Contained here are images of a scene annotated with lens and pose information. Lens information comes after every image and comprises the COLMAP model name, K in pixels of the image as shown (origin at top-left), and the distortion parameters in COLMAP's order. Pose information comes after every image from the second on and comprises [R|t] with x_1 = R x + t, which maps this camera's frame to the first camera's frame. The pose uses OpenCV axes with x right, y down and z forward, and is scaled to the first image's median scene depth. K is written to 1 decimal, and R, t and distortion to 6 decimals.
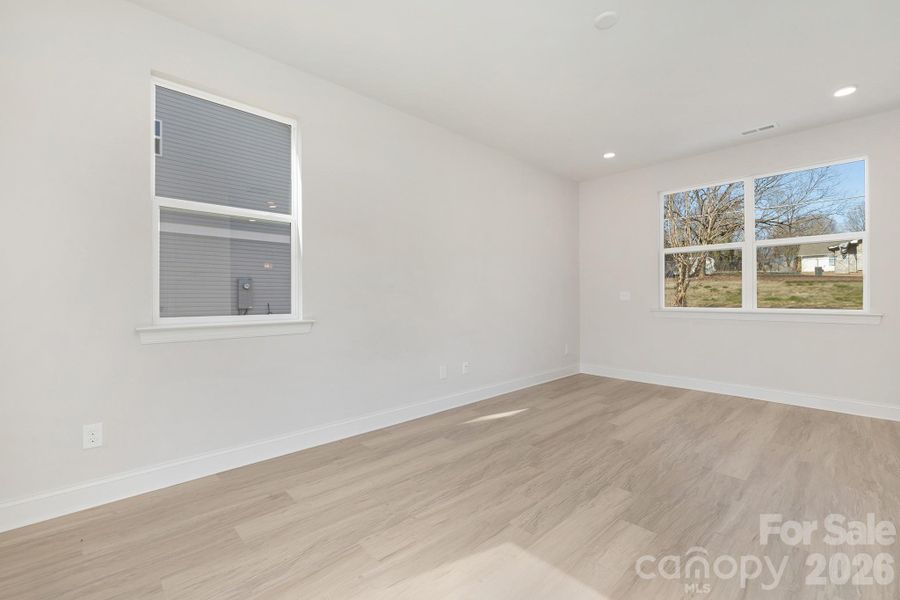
lens RADIAL K [[389.7, 0, 437.7], [0, 389.7, 295.7], [0, 0, 1]] dist [0.000563, -0.000215]
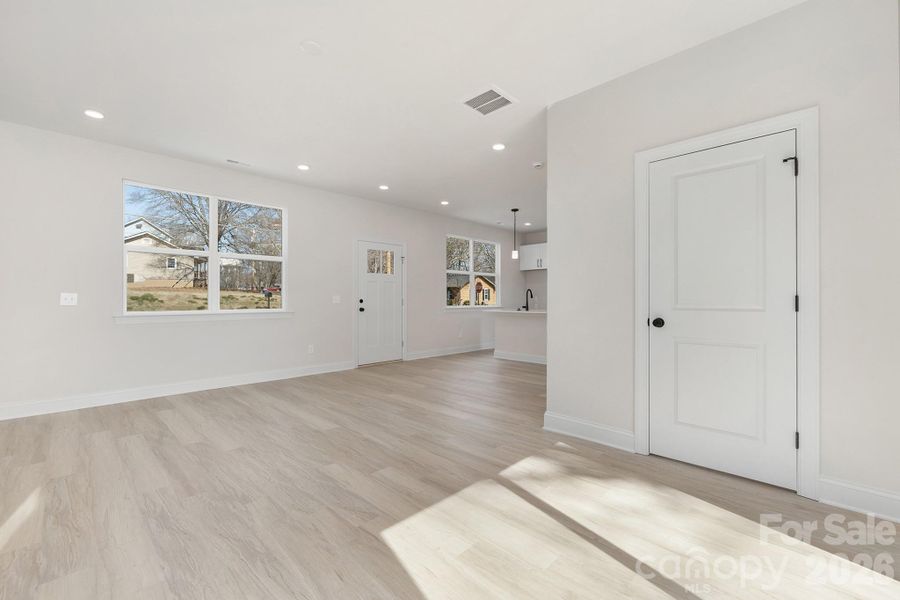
lens RADIAL K [[380.7, 0, 450.0], [0, 380.7, 300.0], [0, 0, 1]] dist [0.001511, 0.000045]
pose [[-0.051435, 0.002405, 0.998673, -0.513214], [0.000322, 0.999997, -0.002392, 0.007420], [-0.998676, 0.000198, -0.051435, 0.530858]]
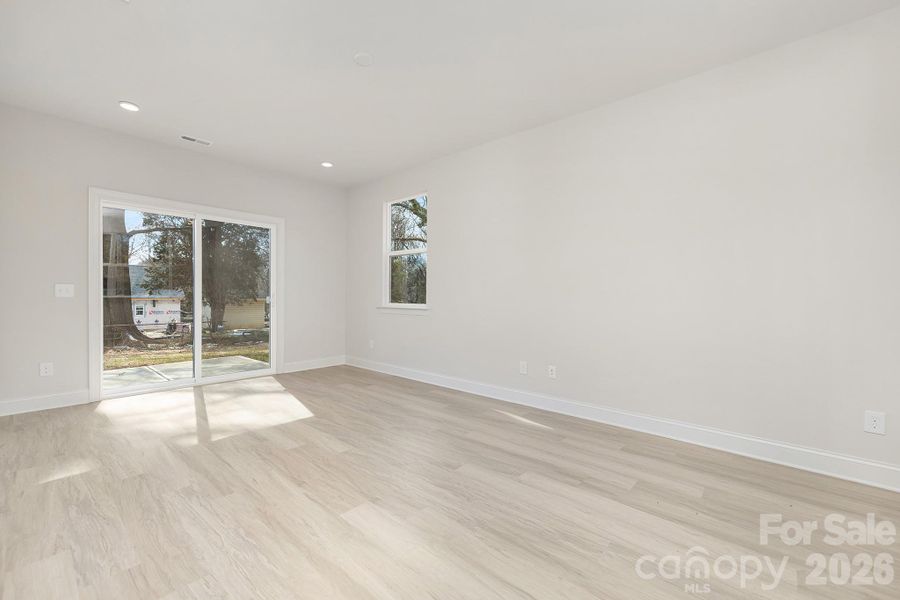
lens RADIAL K [[380.7, 0, 450.0], [0, 380.7, 300.0], [0, 0, 1]] dist [0.001511, 0.000045]
pose [[0.090548, 0.015568, -0.995770, 1.276943], [-0.005791, 0.999869, 0.015106, 0.007205], [0.995875, 0.004398, 0.090626, 0.923969]]
